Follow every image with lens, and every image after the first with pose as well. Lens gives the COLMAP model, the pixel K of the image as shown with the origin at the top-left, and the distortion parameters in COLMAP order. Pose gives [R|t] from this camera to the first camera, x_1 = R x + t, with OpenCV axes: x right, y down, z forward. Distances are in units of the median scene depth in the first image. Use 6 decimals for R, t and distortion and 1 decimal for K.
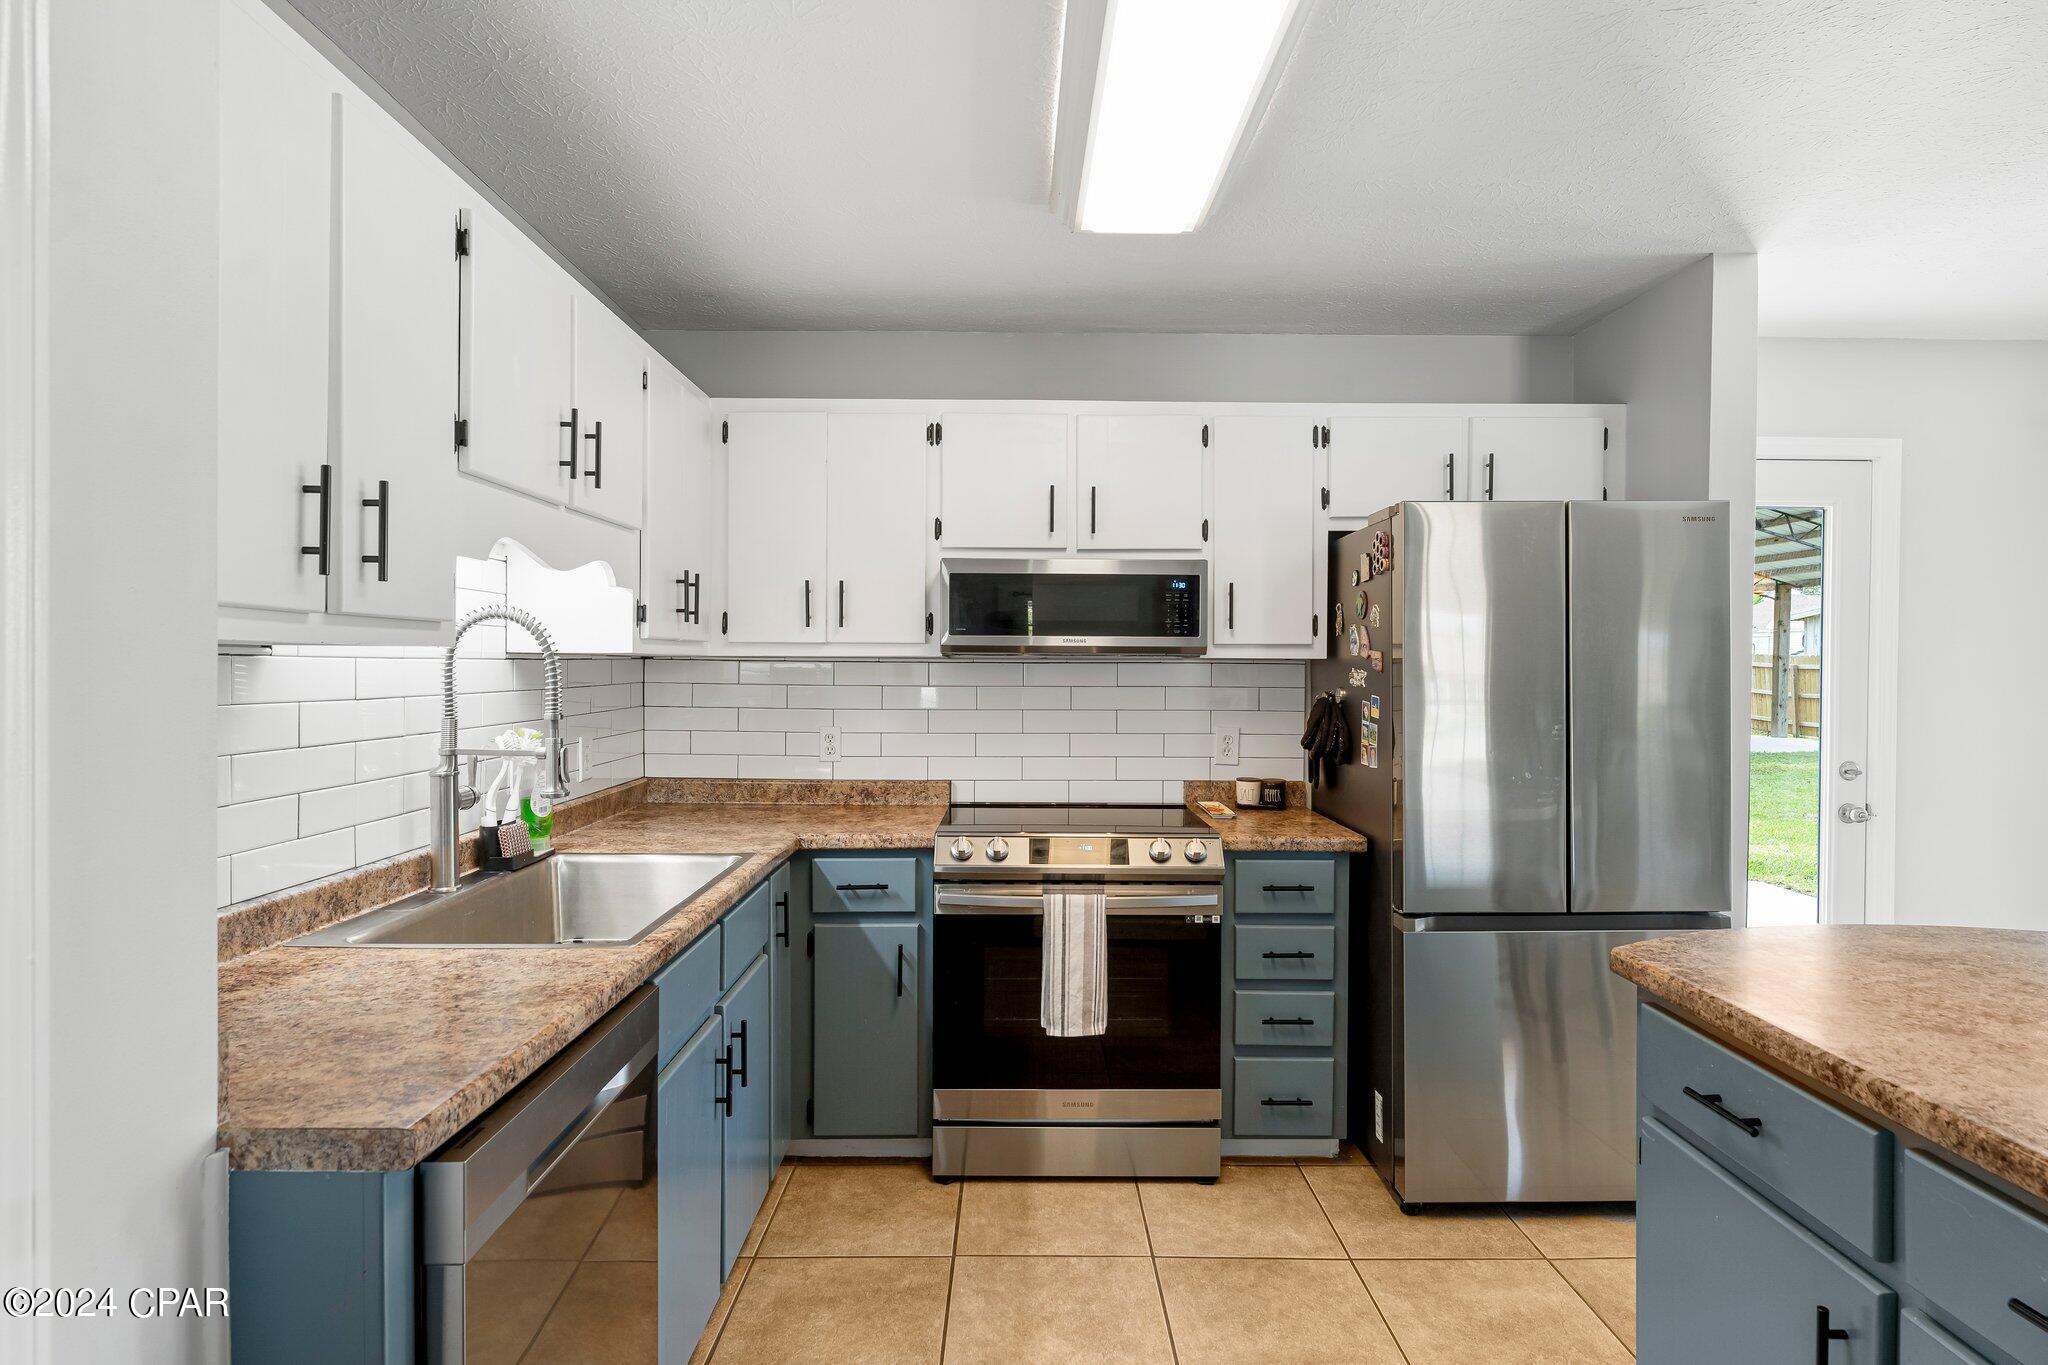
lens RADIAL K [[1058.4, 0, 1034.6], [0, 1058.4, 669.2], [0, 0, 1]] dist [-0.002337, -0.000911]
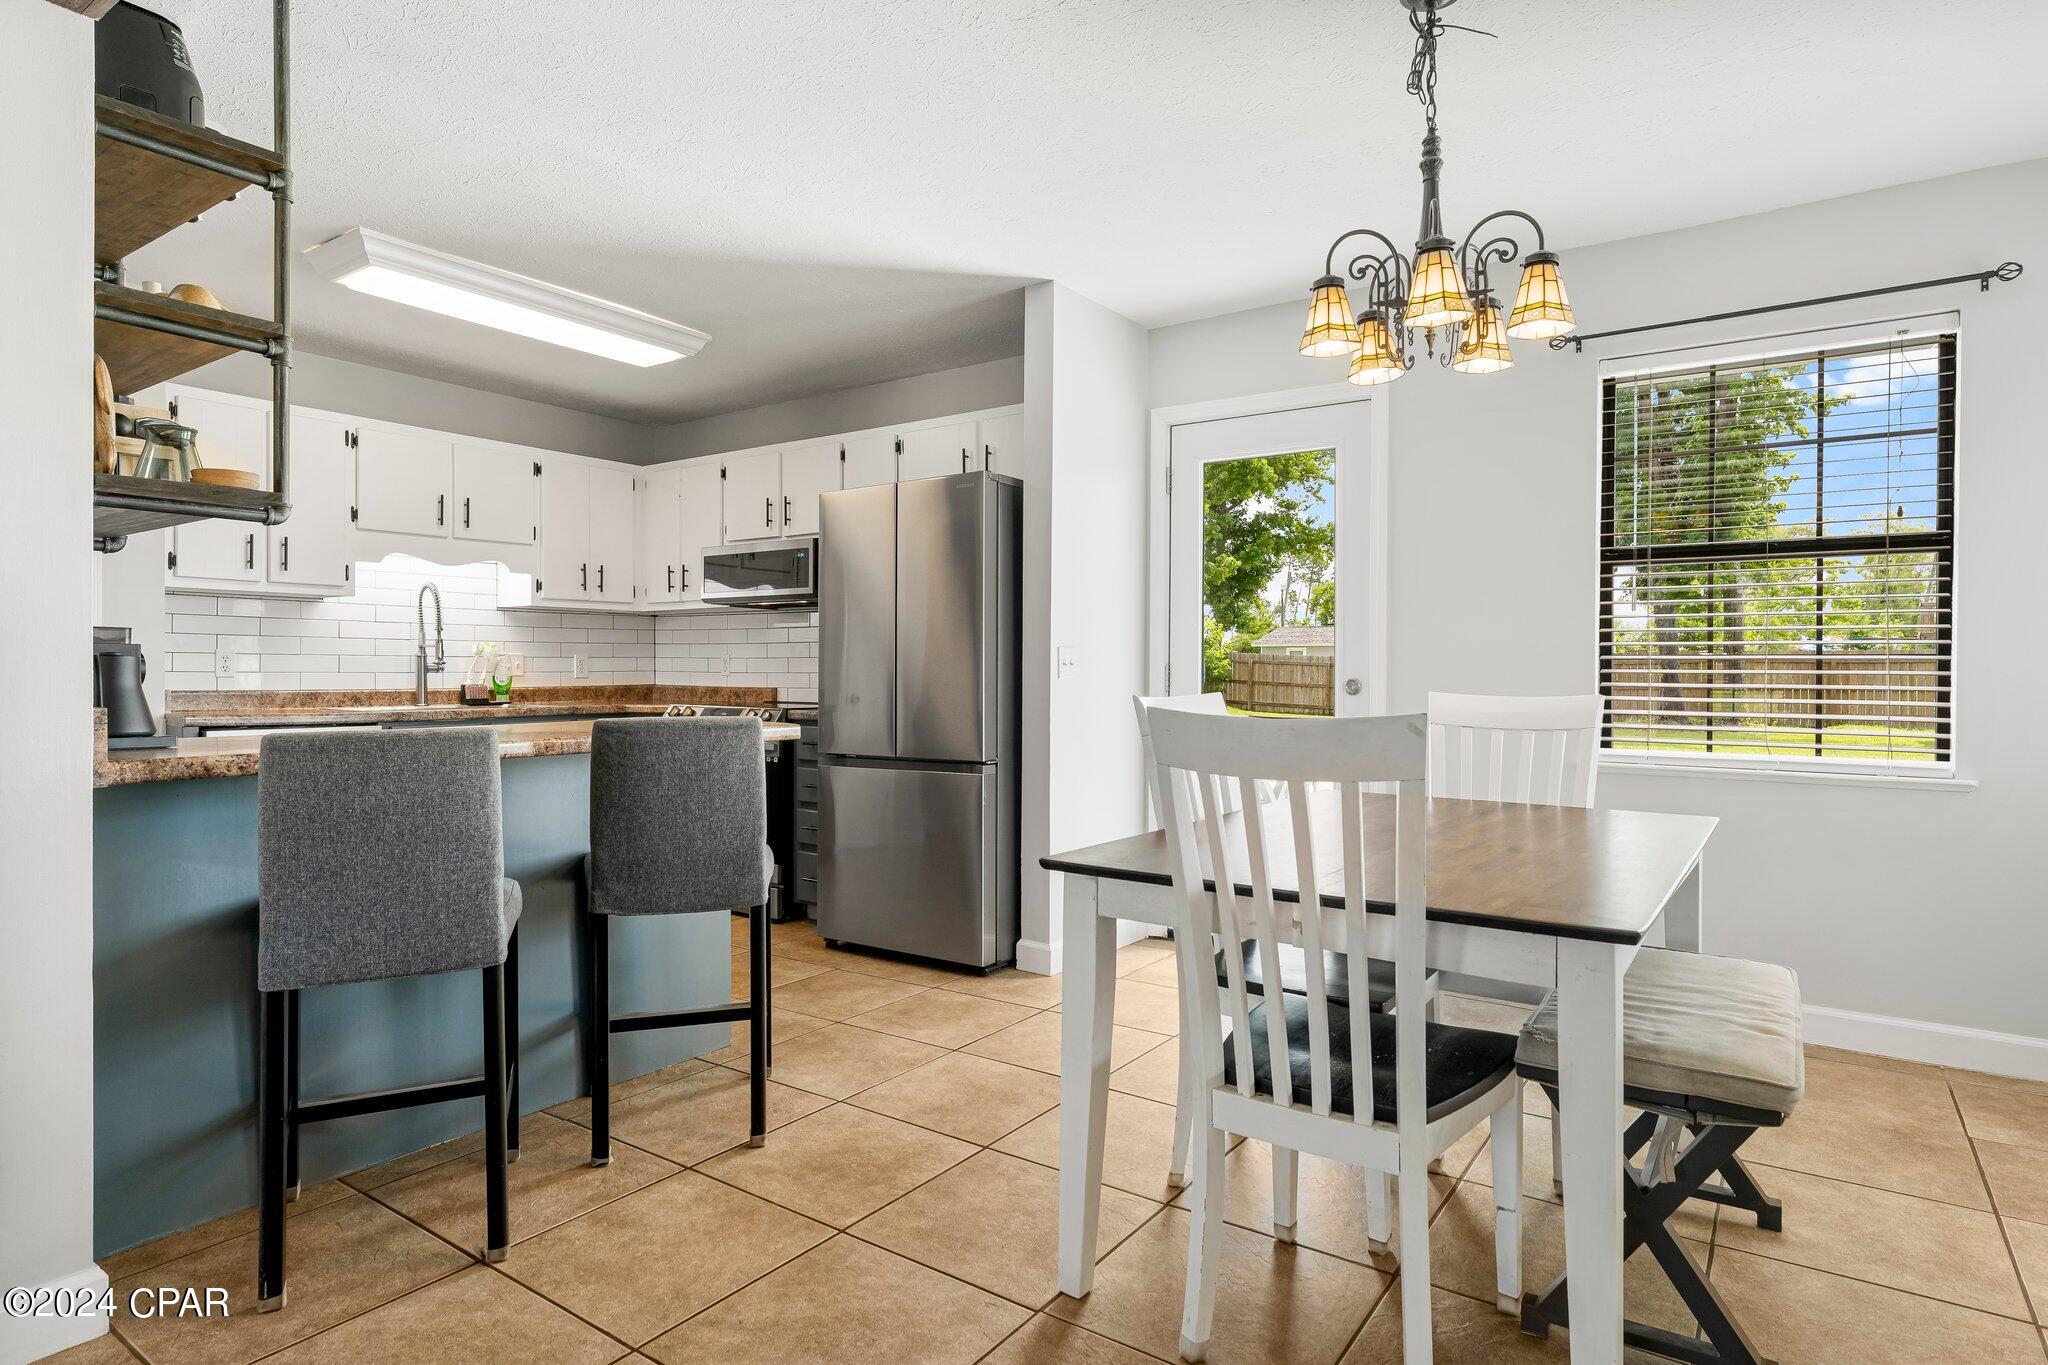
lens RADIAL K [[1058.4, 0, 1019.5], [0, 1058.4, 663.3], [0, 0, 1]] dist [-0.002337, -0.000911]
pose [[0.823207, -0.005559, -0.567714, 1.048418], [0.001121, 0.999966, -0.008165, 0.077079], [0.567740, 0.006085, 0.823185, -0.092220]]
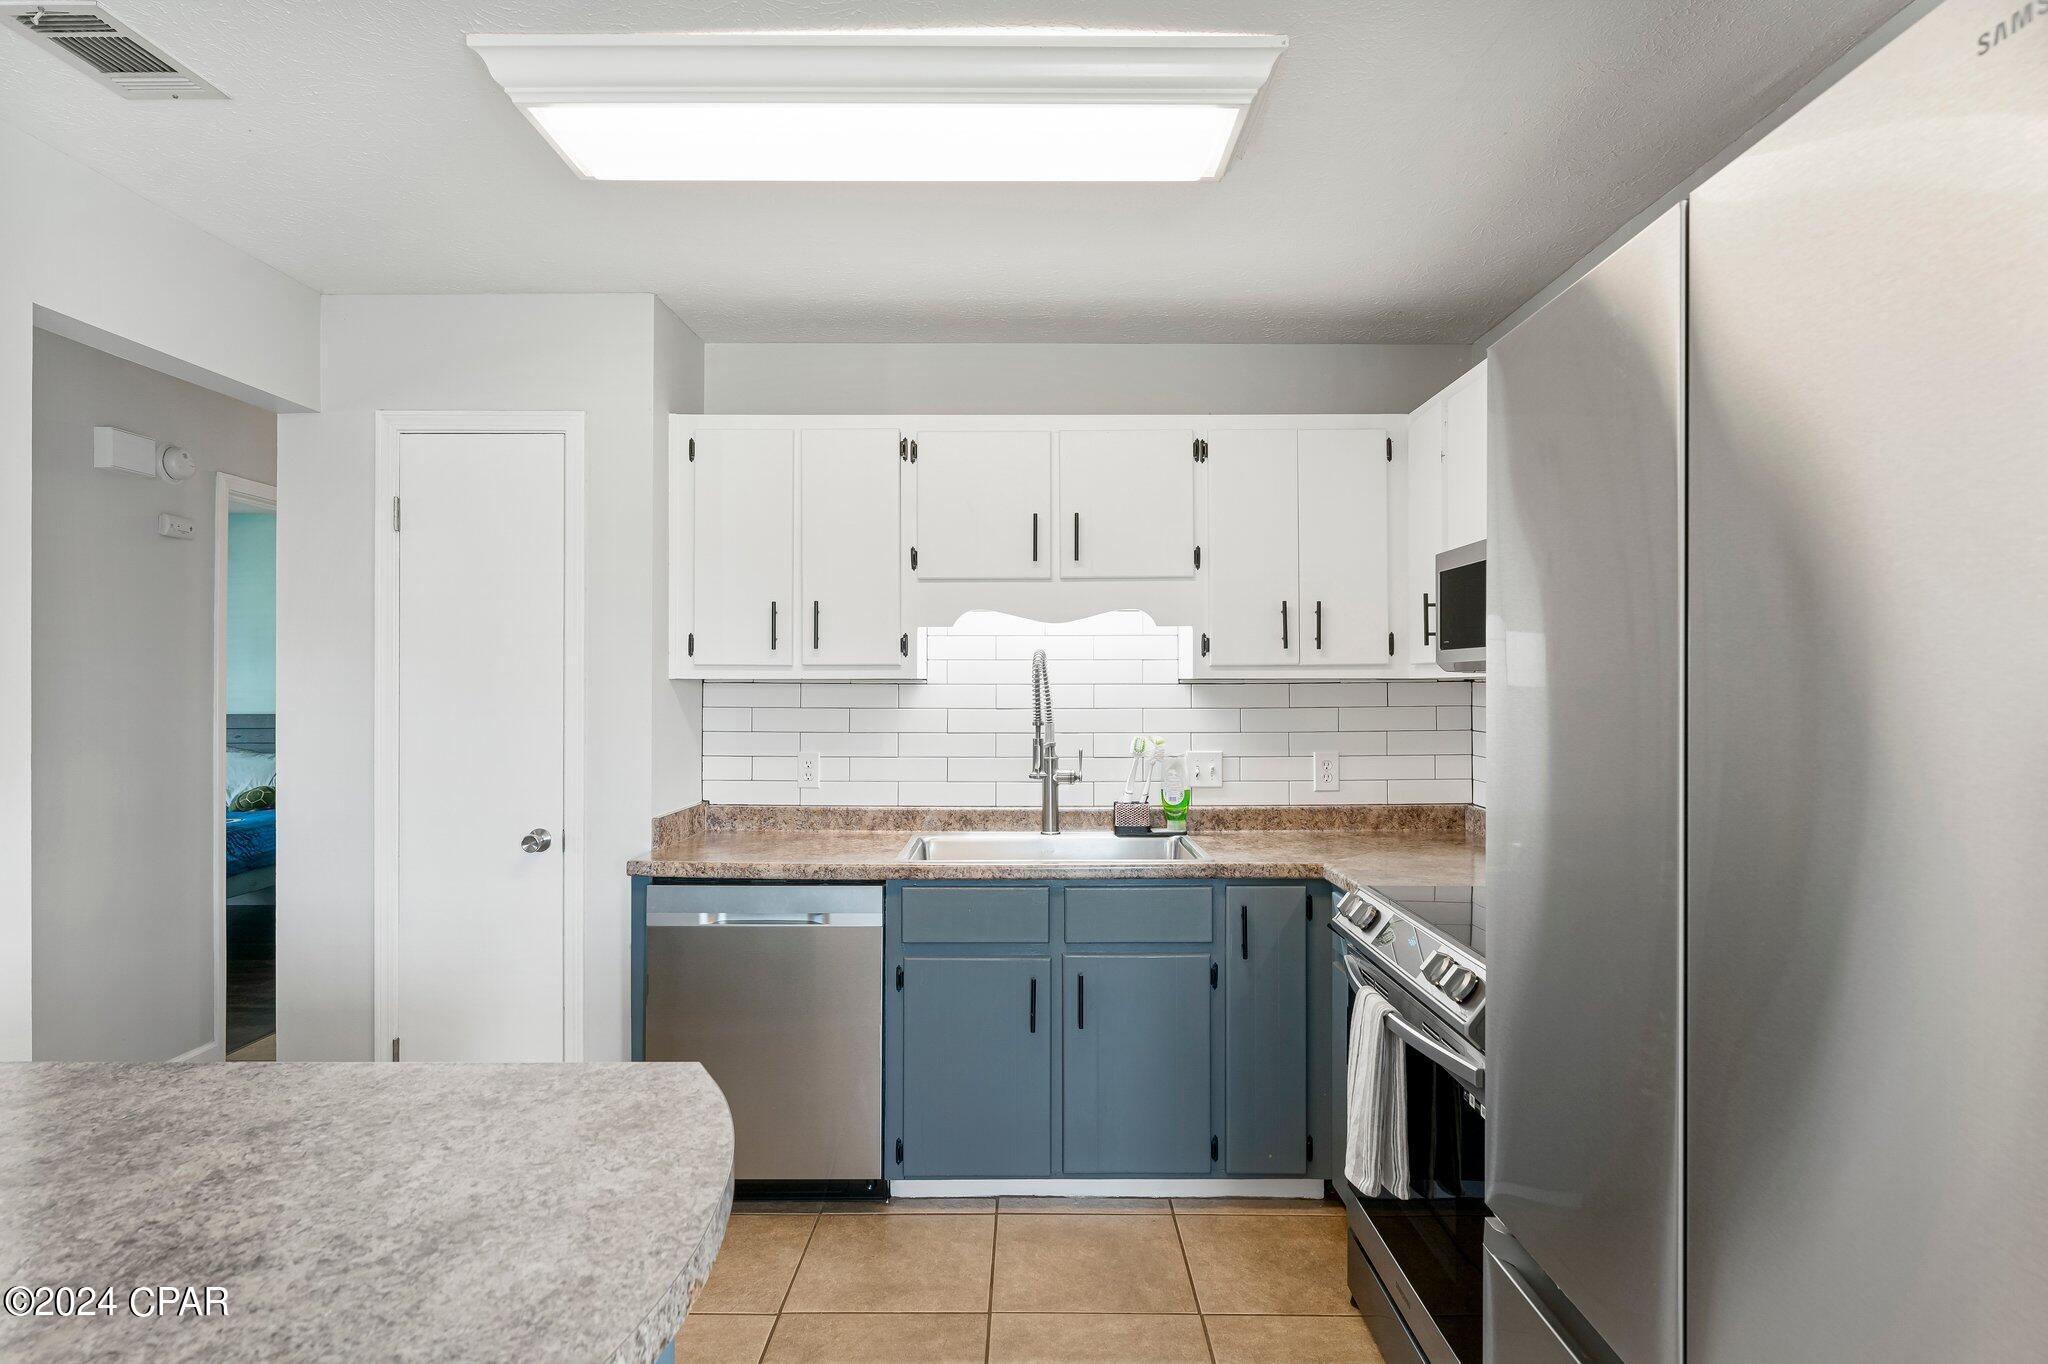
lens RADIAL K [[1058.4, 0, 1008.7], [0, 1058.4, 672.9], [0, 0, 1]] dist [-0.002337, -0.000911]
pose [[-0.014730, -0.020019, -0.999691, 0.571683], [-0.002080, 0.999798, -0.019991, 0.002196], [0.999889, 0.001785, -0.014769, 0.549477]]
